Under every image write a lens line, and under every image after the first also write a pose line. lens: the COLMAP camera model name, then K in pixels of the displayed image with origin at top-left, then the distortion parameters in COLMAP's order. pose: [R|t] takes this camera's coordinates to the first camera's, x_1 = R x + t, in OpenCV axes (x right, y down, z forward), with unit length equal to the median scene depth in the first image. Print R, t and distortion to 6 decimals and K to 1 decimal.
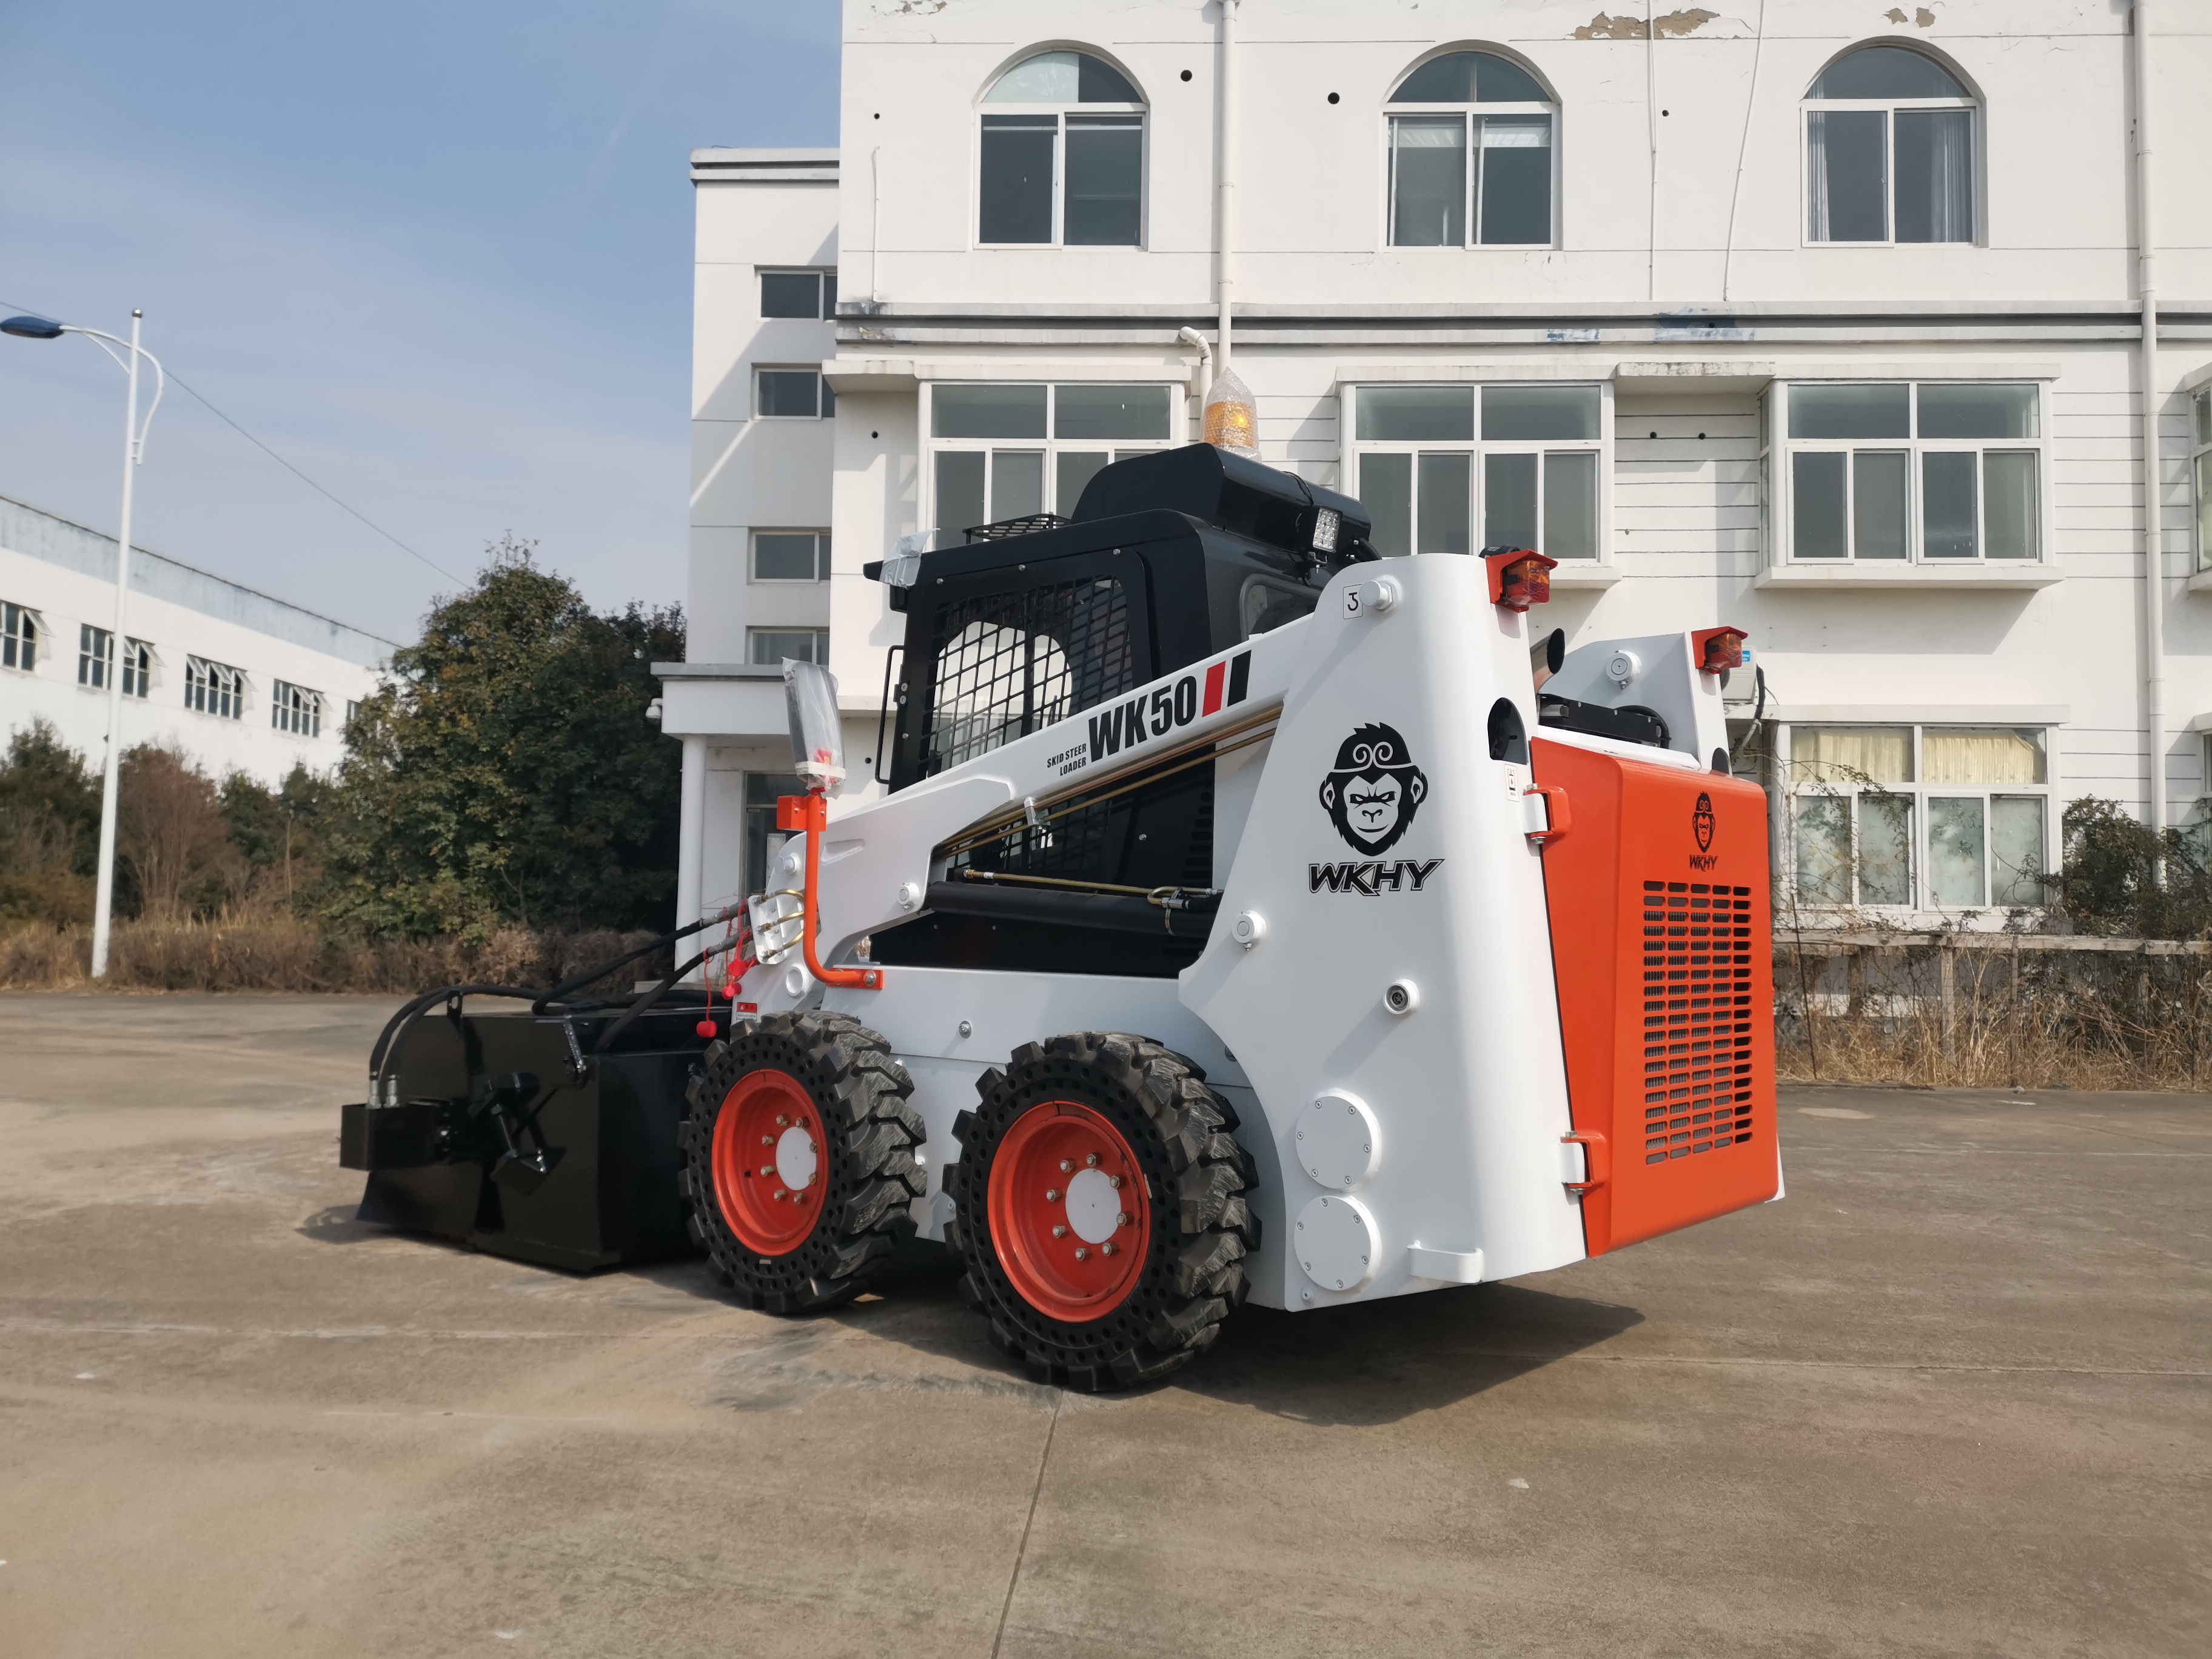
lens RADIAL K [[1698.8, 0, 1129.4], [0, 1698.8, 834.9], [0, 0, 1]] dist [0.068016, -0.078367]
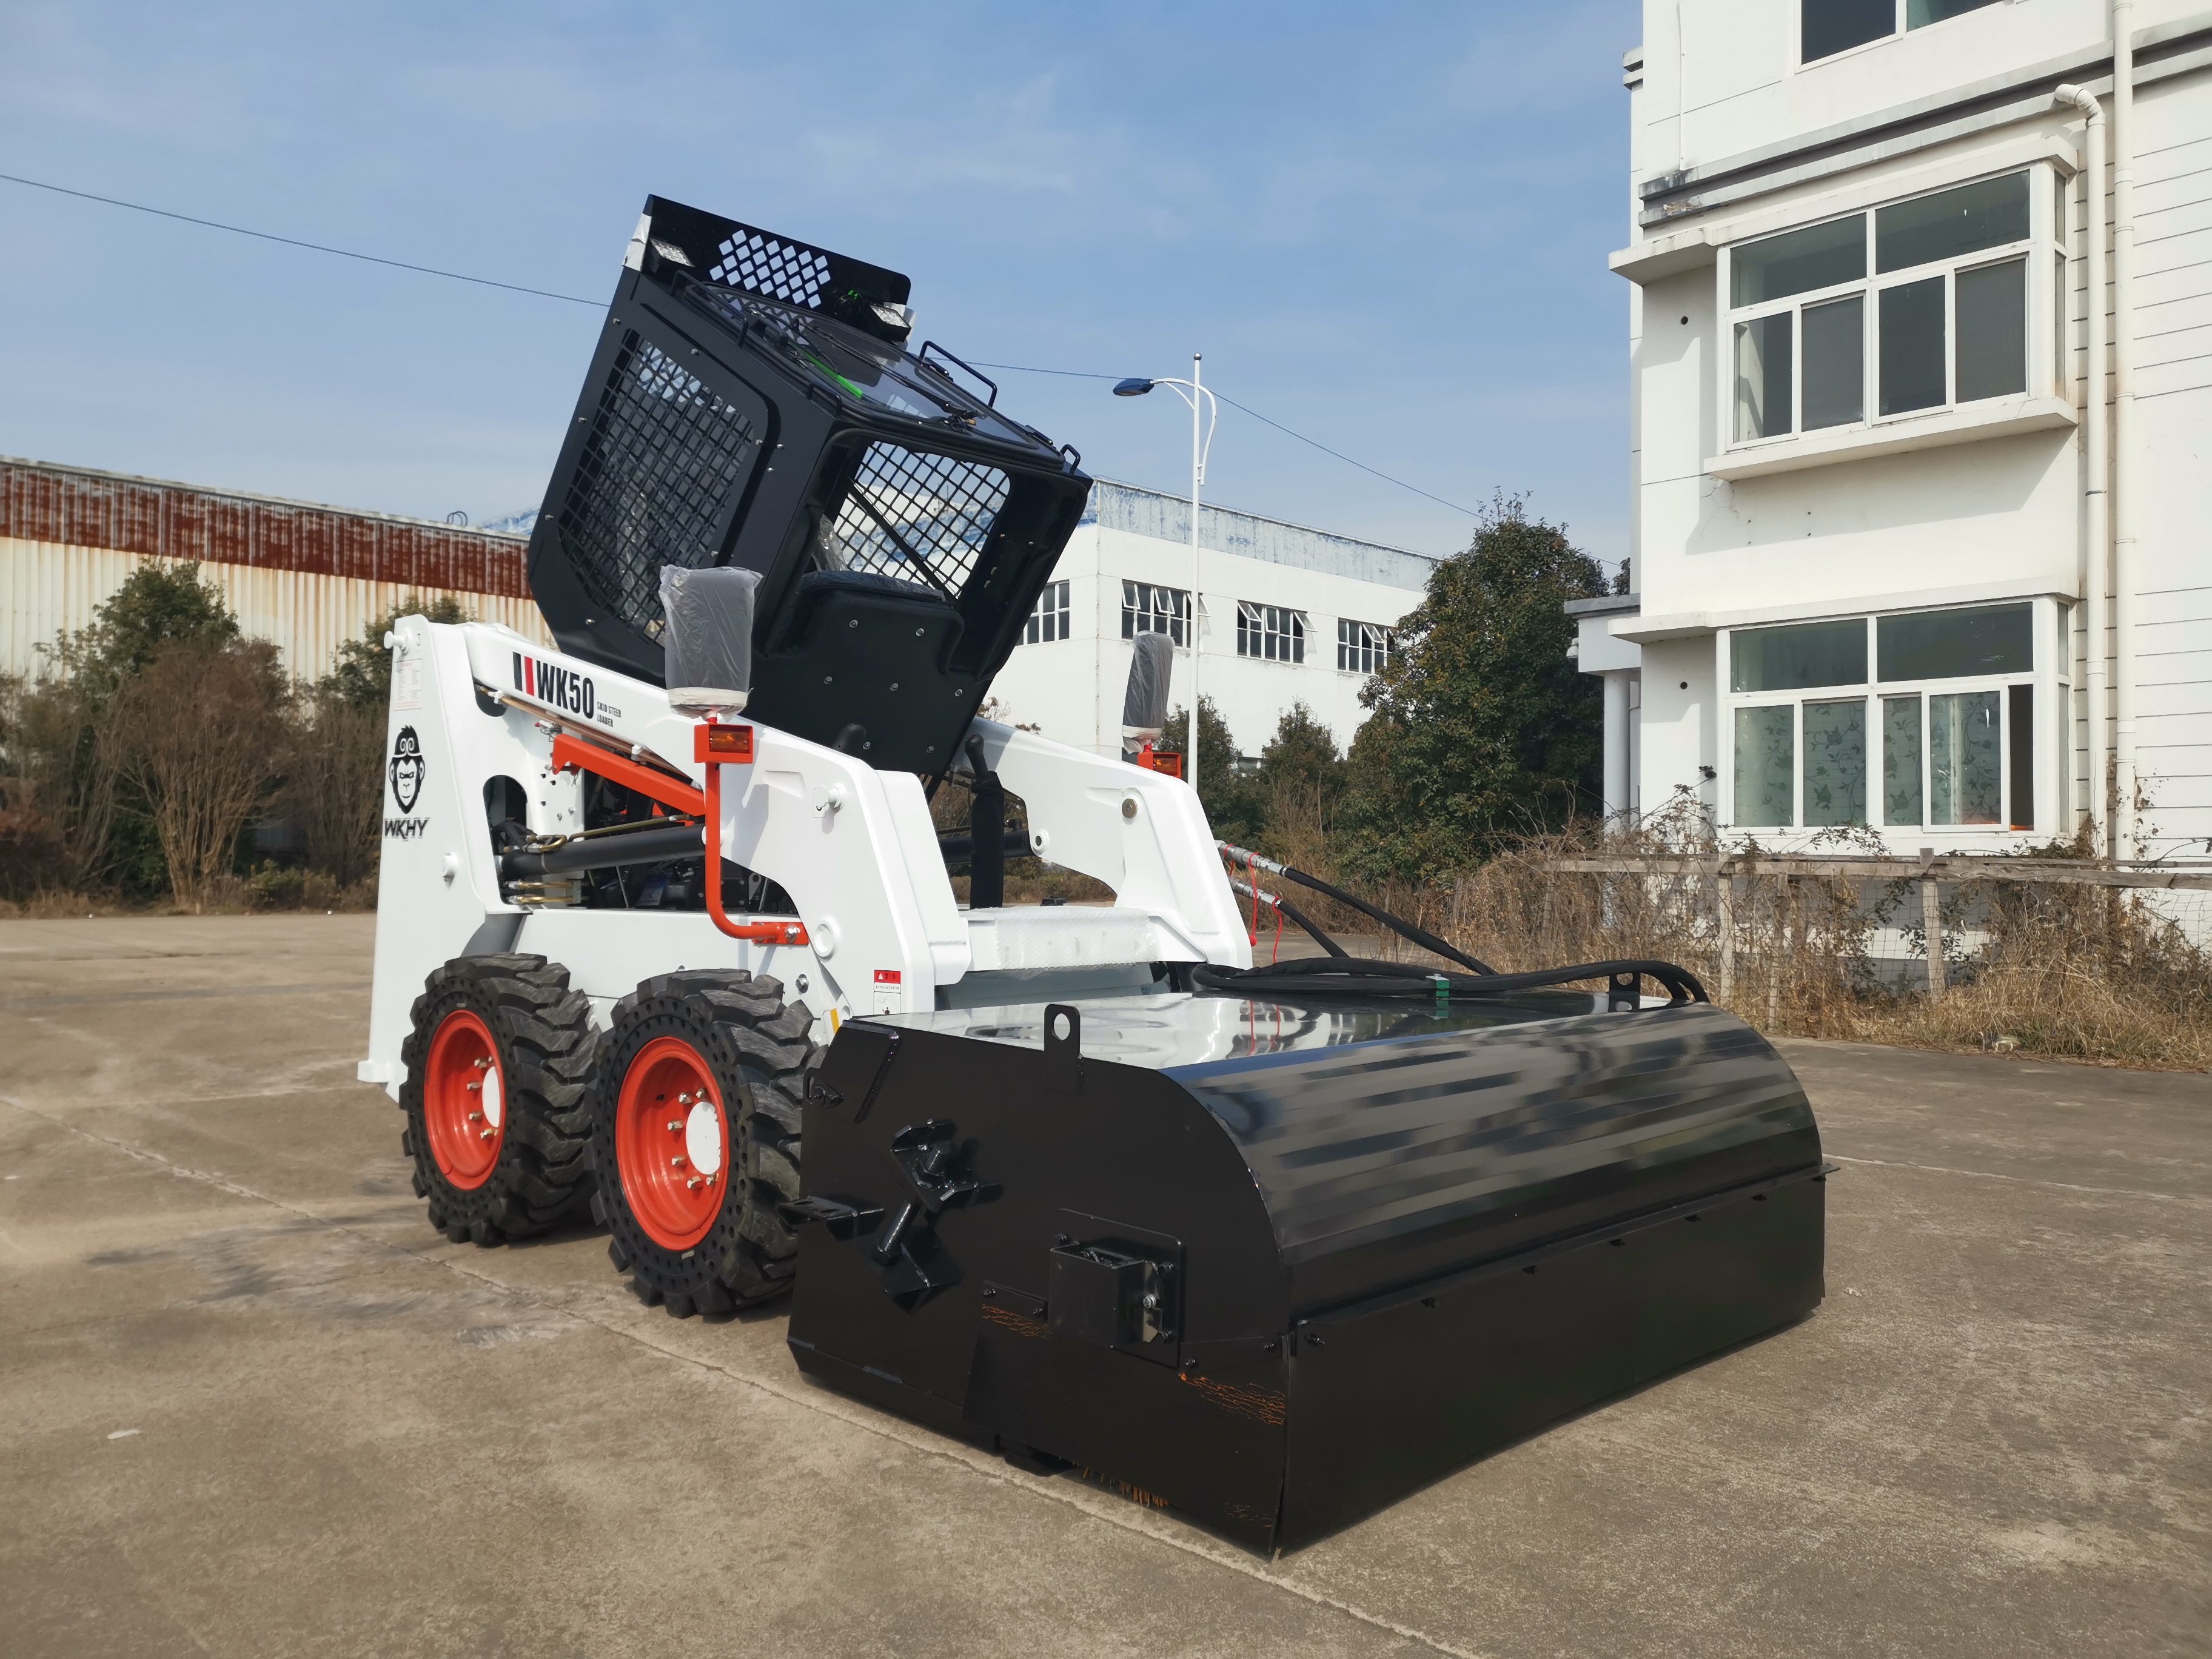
lens RADIAL K [[1702.7, 0, 1116.4], [0, 1702.7, 839.1], [0, 0, 1]] dist [0.065713, -0.068201]
pose [[0.730410, -0.022828, -0.682628, 0.253348], [0.045719, 0.998834, 0.015517, 0.010092], [0.681477, -0.042543, 0.730602, 0.131755]]
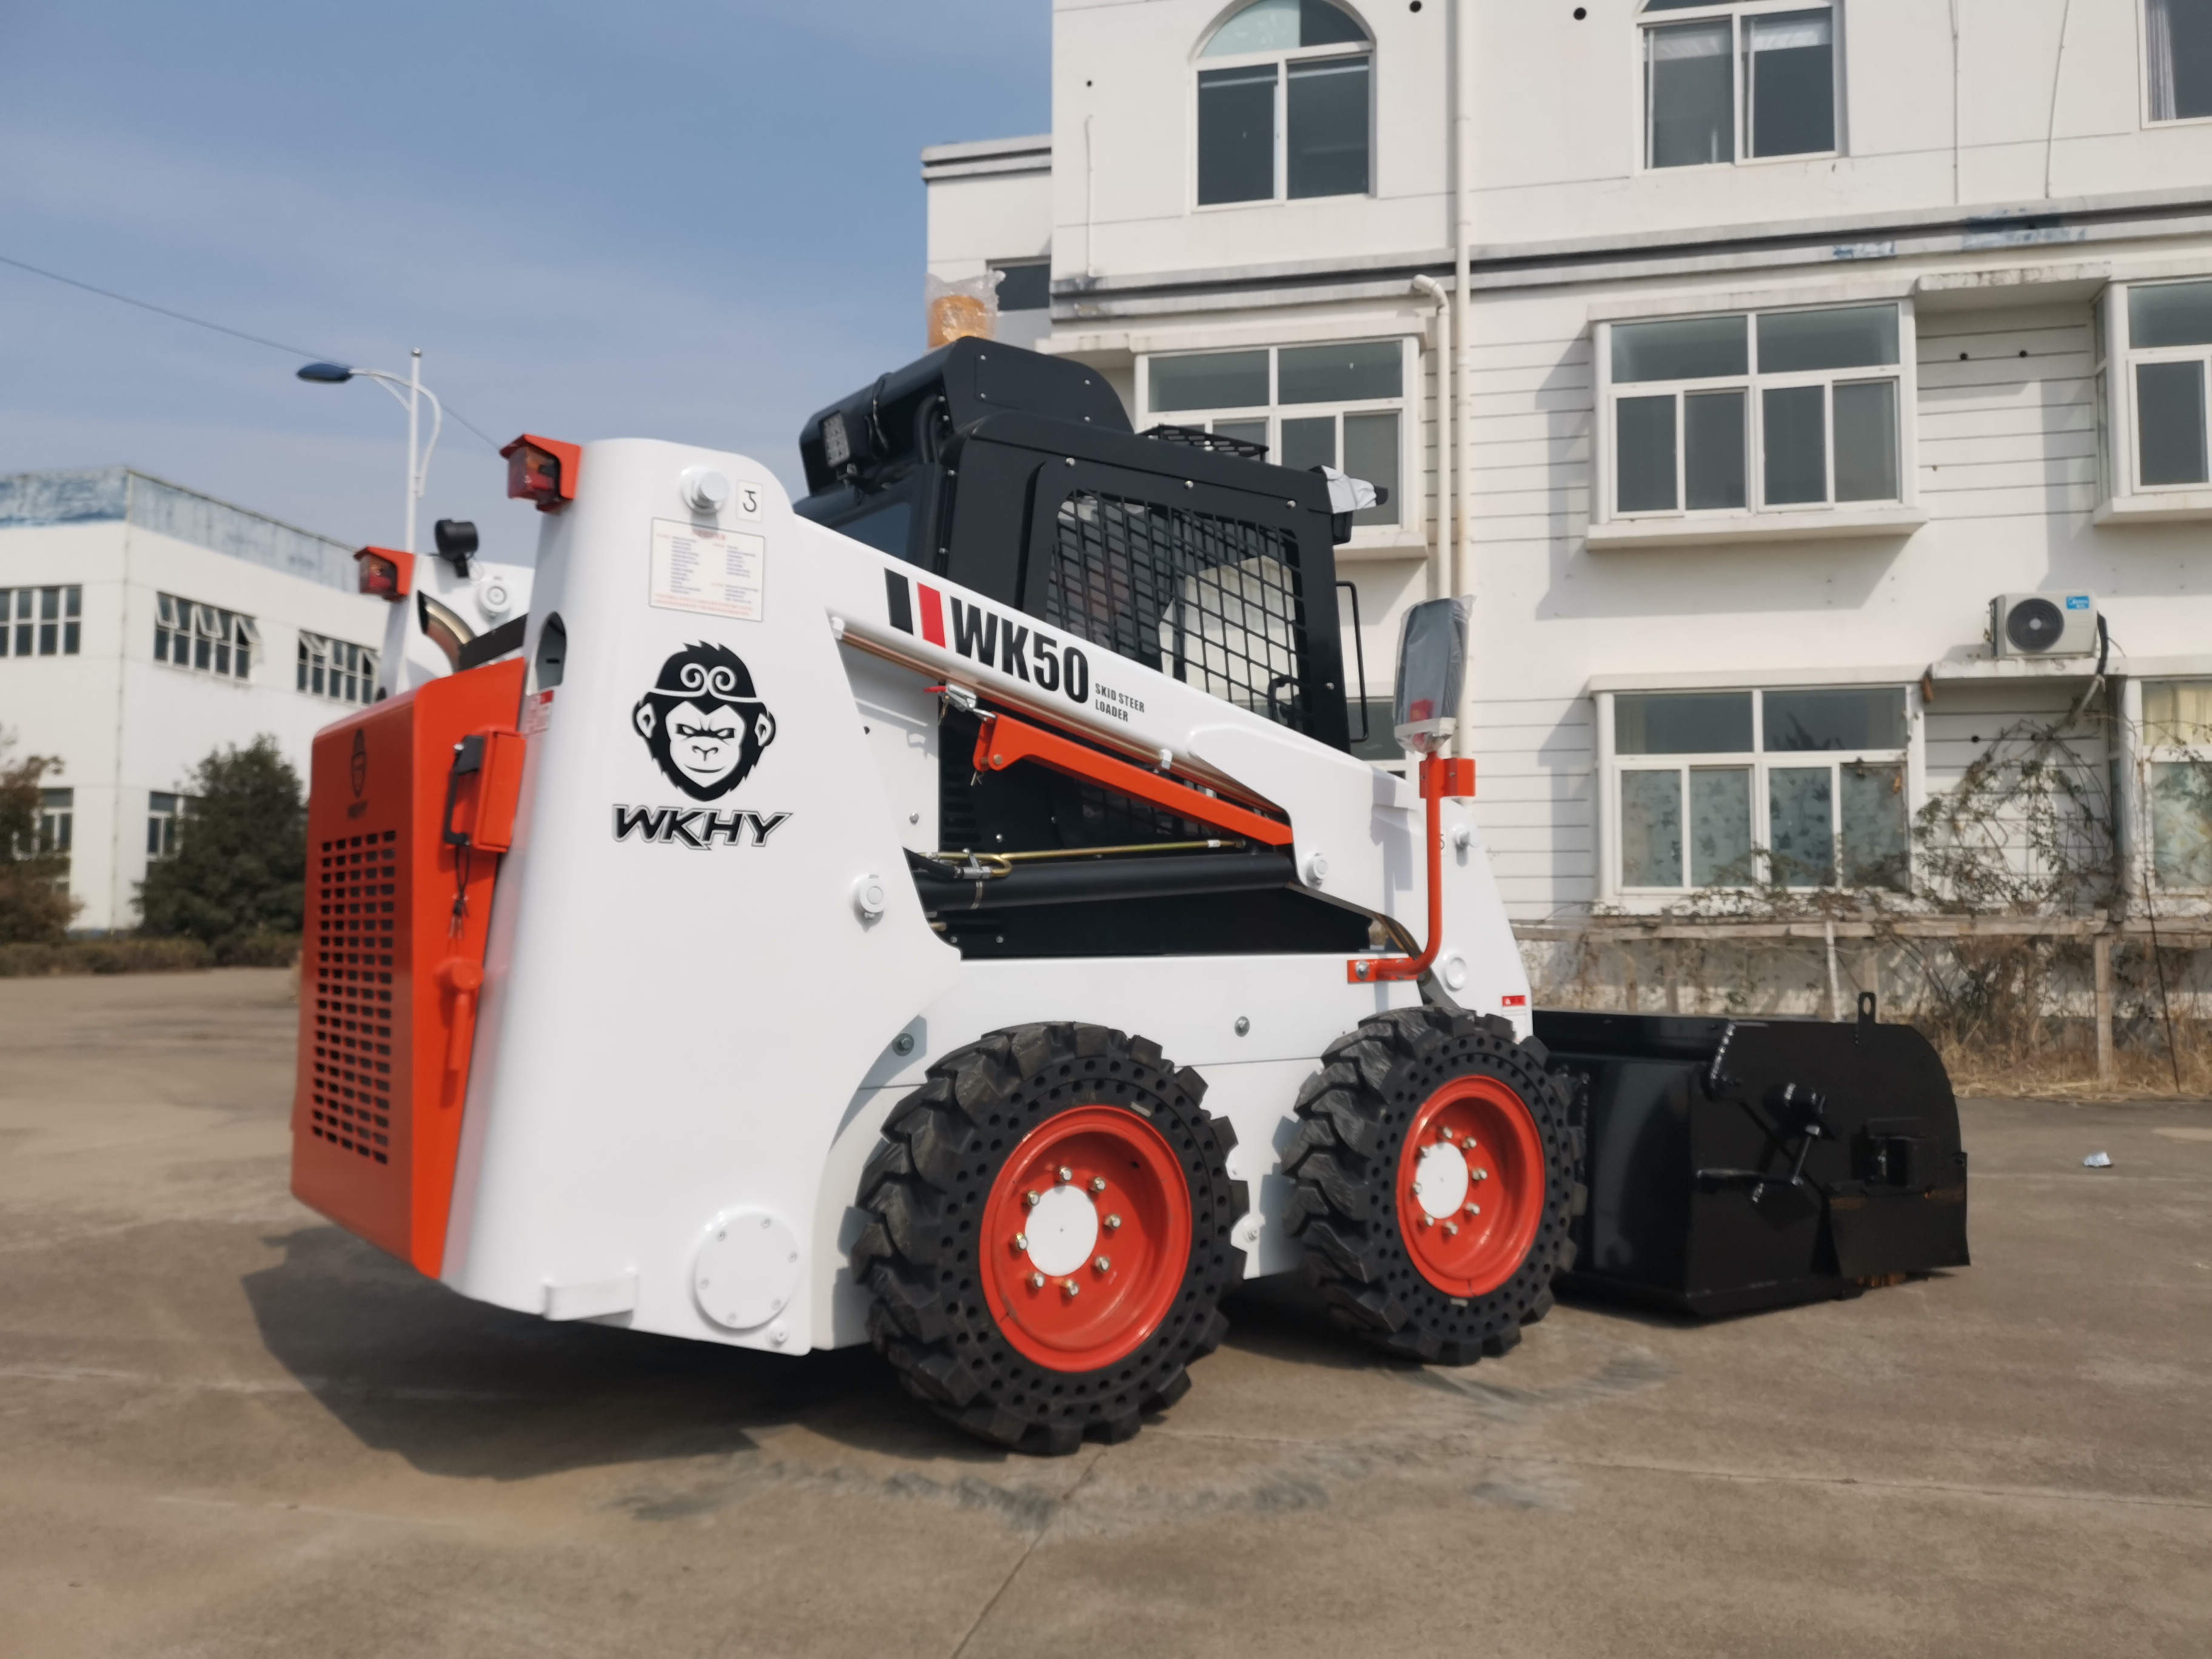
lens RADIAL K [[1711.3, 0, 1127.6], [0, 1711.3, 834.1], [0, 0, 1]] dist [0.054232, -0.057586]
pose [[0.985569, -0.022019, -0.167837, 0.028099], [0.021268, 0.999754, -0.006271, 0.007584], [0.167933, 0.002610, 0.985795, 0.057006]]
